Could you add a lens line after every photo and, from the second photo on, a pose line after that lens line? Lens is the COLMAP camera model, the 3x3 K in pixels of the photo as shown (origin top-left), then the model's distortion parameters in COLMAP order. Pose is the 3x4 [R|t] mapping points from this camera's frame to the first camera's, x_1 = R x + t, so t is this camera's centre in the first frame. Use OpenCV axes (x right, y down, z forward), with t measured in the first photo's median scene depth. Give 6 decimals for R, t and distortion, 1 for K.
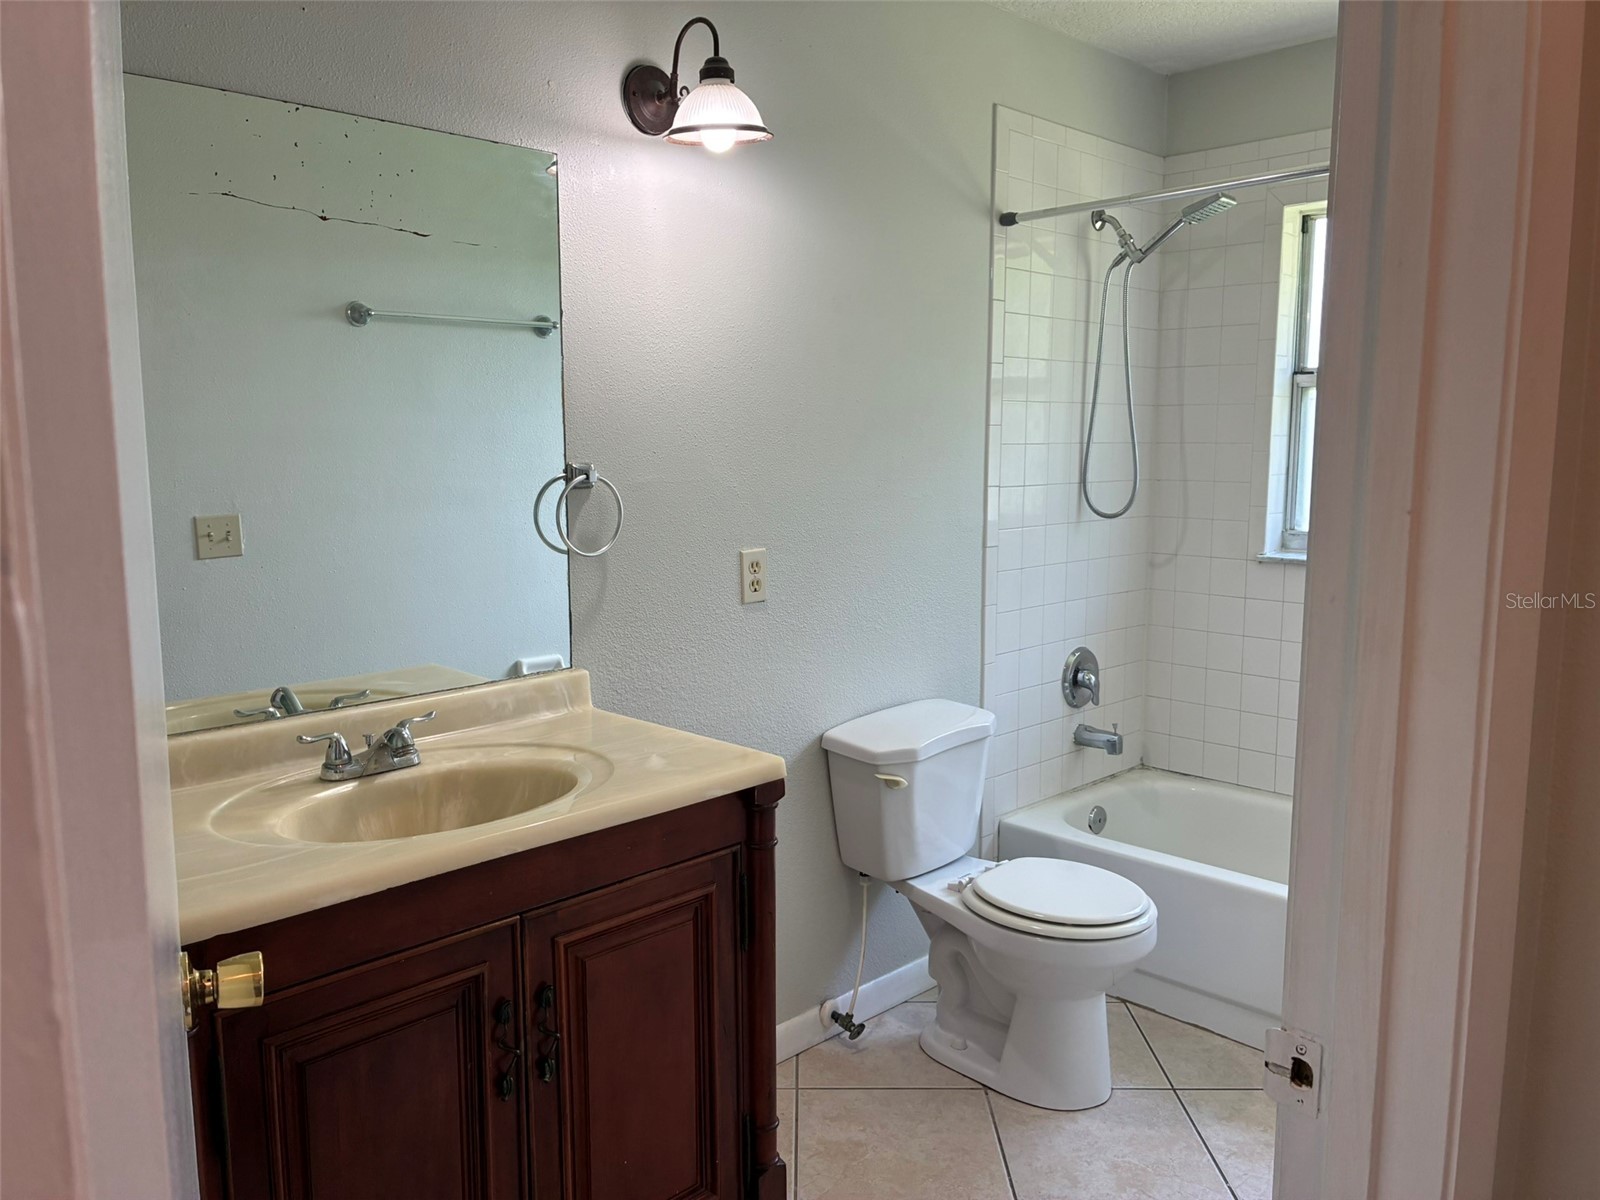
lens RADIAL K [[1223.1, 0, 798.5], [0, 1223.1, 600.8], [0, 0, 1]] dist [0.052245, -0.062156]
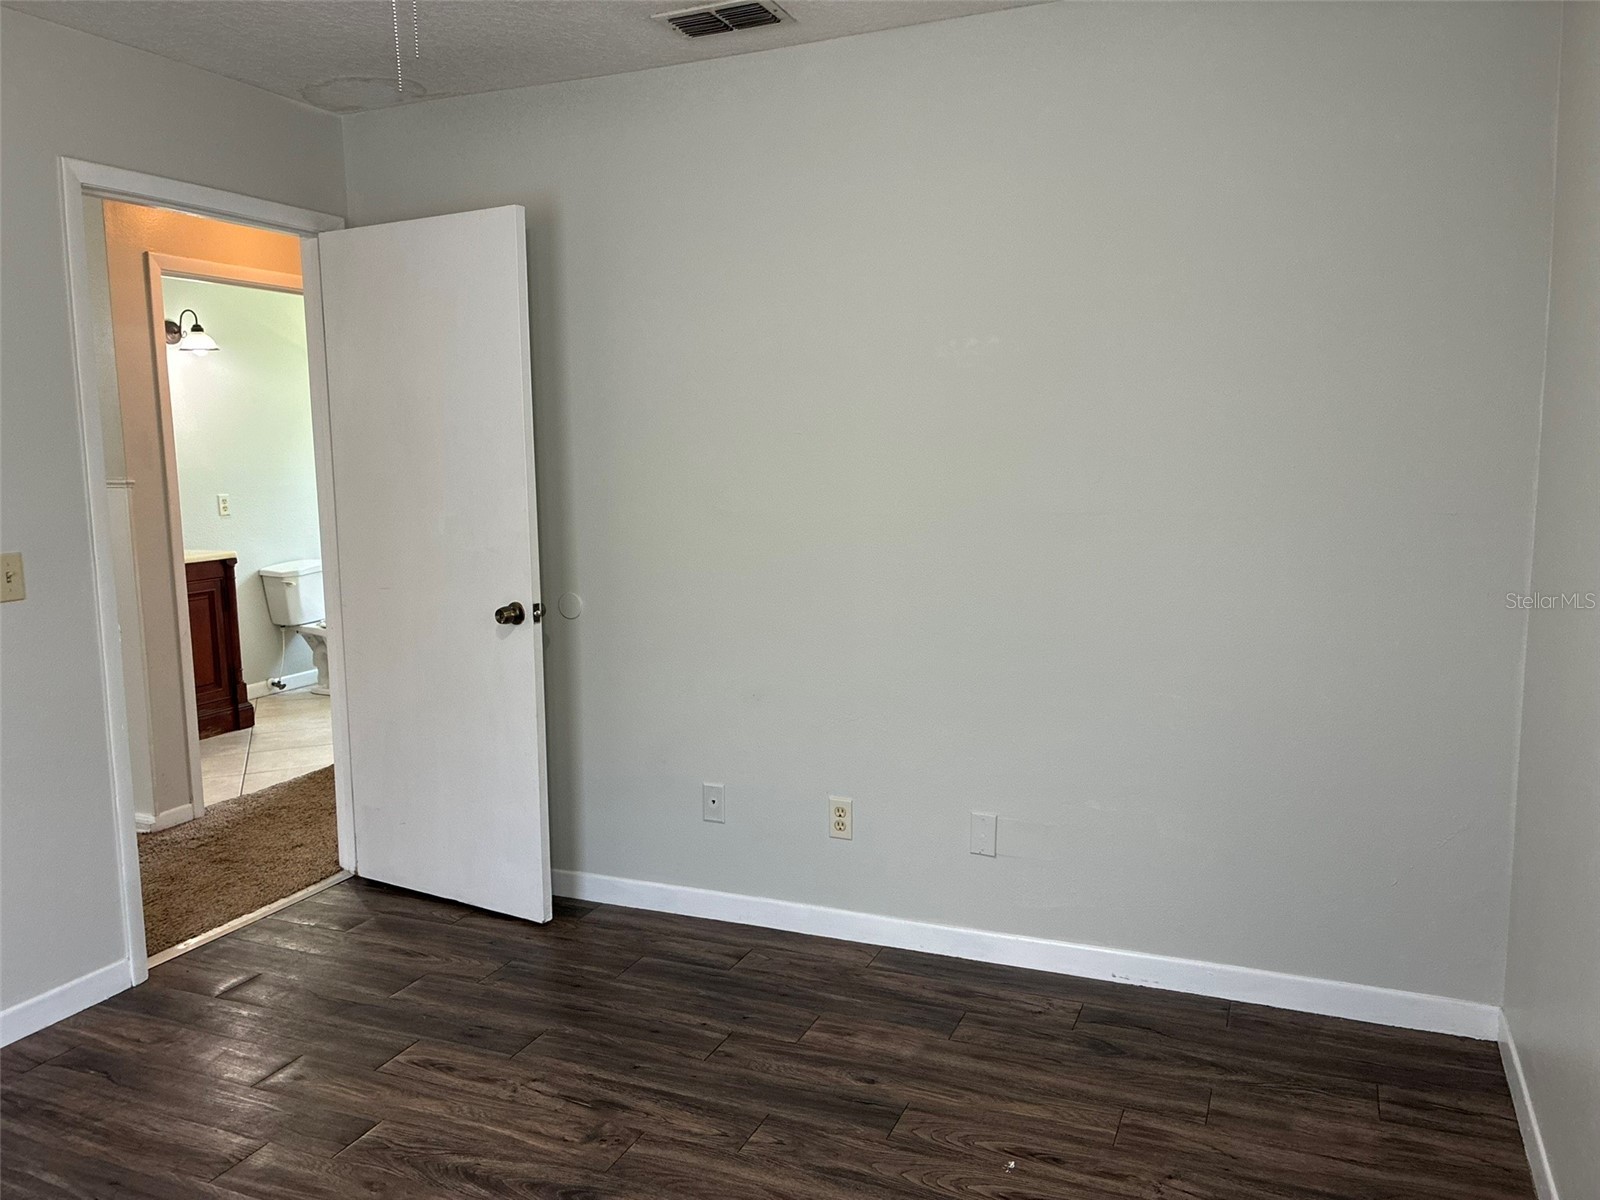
lens RADIAL K [[1223.1, 0, 808.7], [0, 1223.1, 596.1], [0, 0, 1]] dist [0.052245, -0.062156]
pose [[0.923097, -0.060695, 0.379746, 0.100293], [0.066156, 0.997808, -0.001332, 0.251677], [-0.378833, 0.026352, 0.925090, -1.848218]]
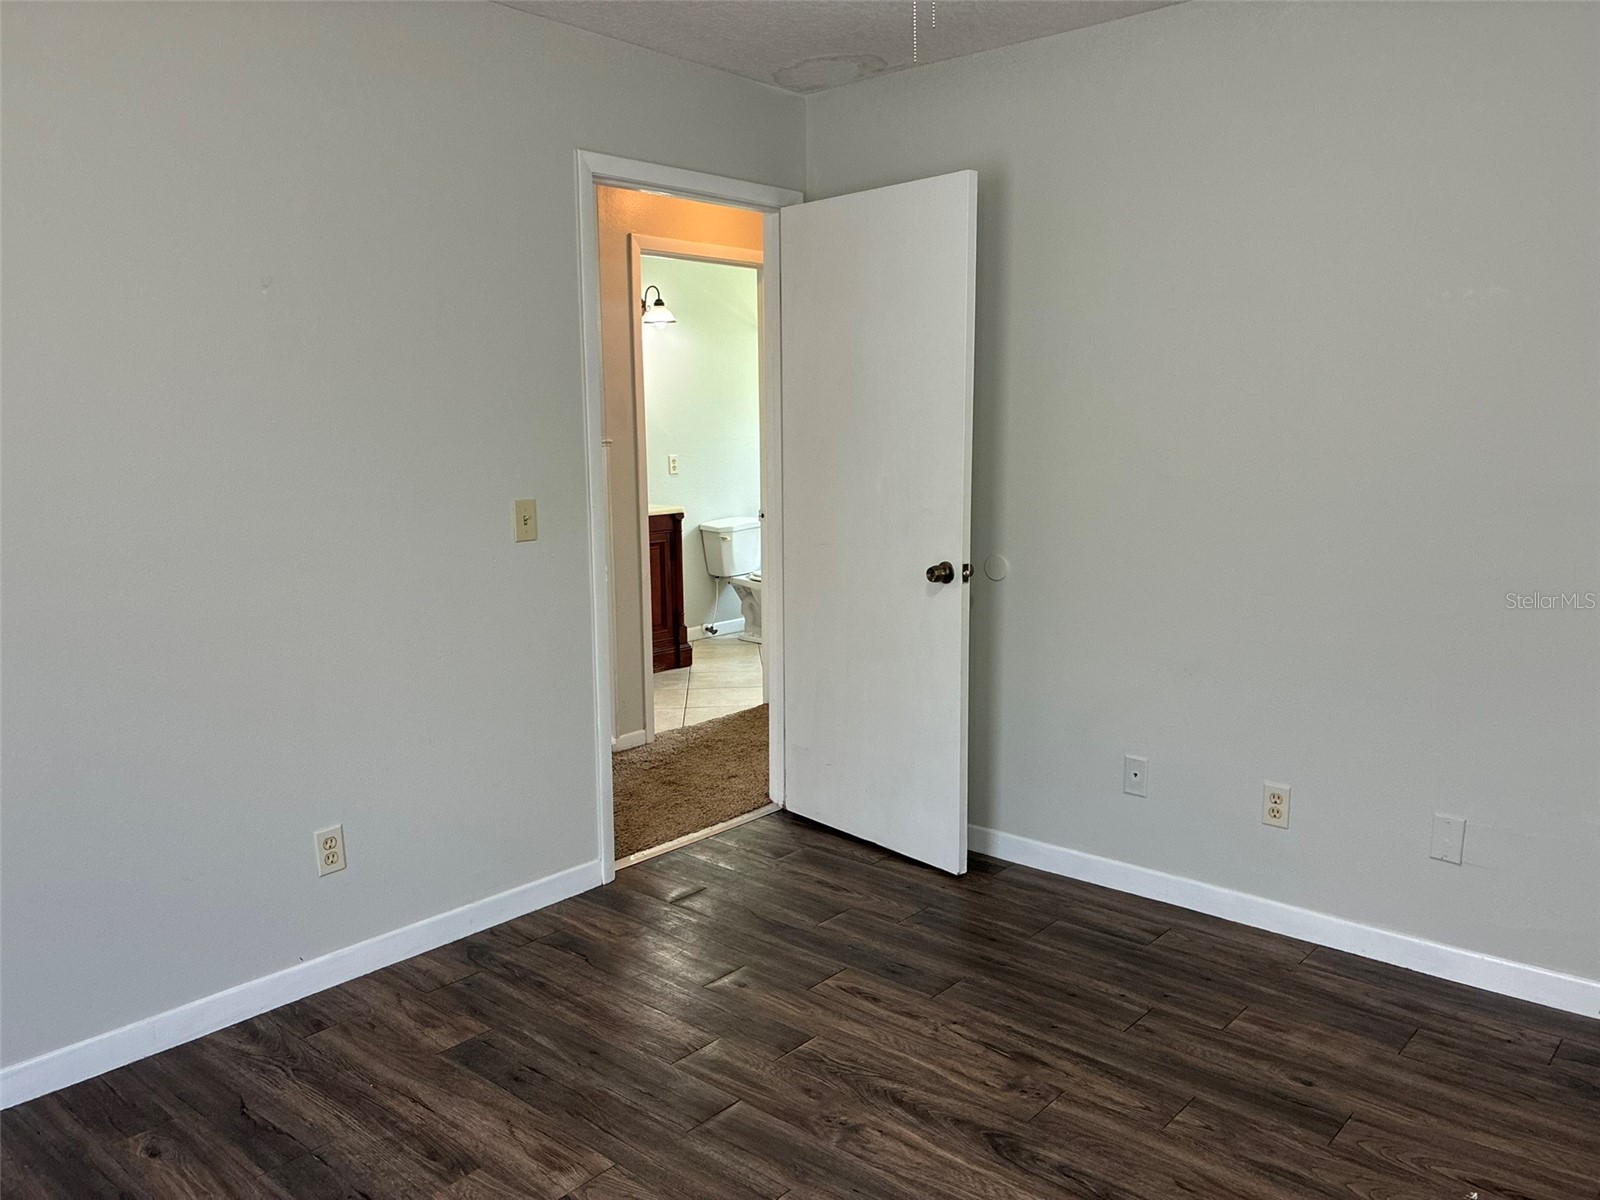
lens RADIAL K [[1223.1, 0, 804.7], [0, 1223.1, 598.1], [0, 0, 1]] dist [0.052245, -0.062156]
pose [[0.997178, -0.019464, 0.072505, 0.054351], [0.018607, 0.999749, 0.012472, 0.256042], [-0.072729, -0.011088, 0.997290, -1.845607]]
